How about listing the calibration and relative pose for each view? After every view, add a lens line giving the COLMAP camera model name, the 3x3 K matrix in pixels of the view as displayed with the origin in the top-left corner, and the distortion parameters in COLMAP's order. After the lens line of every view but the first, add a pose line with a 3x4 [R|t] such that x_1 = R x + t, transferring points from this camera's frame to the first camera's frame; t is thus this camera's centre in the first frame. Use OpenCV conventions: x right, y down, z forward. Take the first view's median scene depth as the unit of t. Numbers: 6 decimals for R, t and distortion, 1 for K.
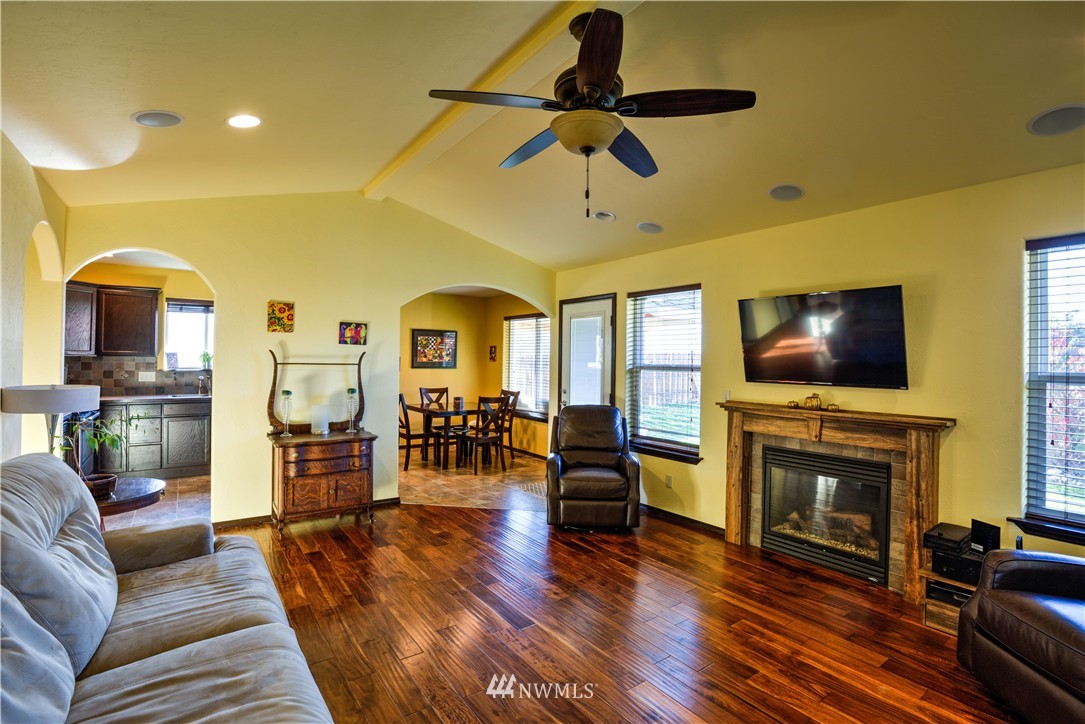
lens RADIAL K [[493.4, 0, 542.5], [0, 493.4, 362.0], [0, 0, 1]] dist [0.003633, 0.000627]
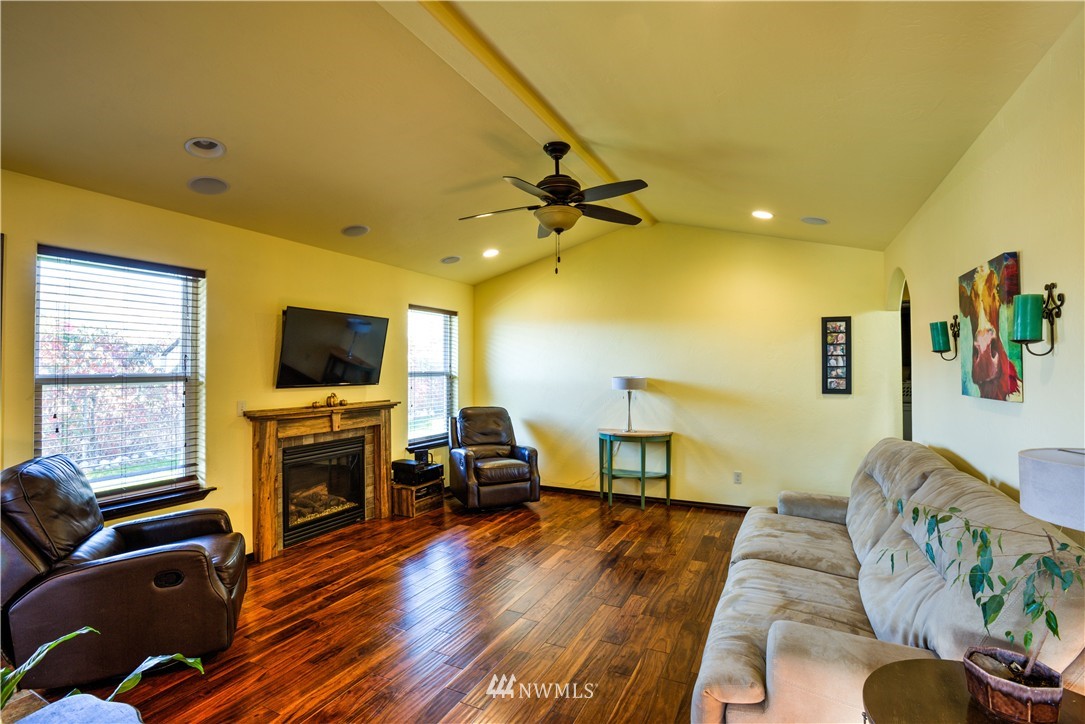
lens RADIAL K [[493.4, 0, 542.5], [0, 493.4, 362.0], [0, 0, 1]] dist [0.003633, 0.000627]
pose [[-0.422957, -0.002272, 0.906147, -0.747220], [0.001503, 0.999994, 0.003209, -0.015974], [-0.906149, 0.002719, -0.422951, 0.995165]]
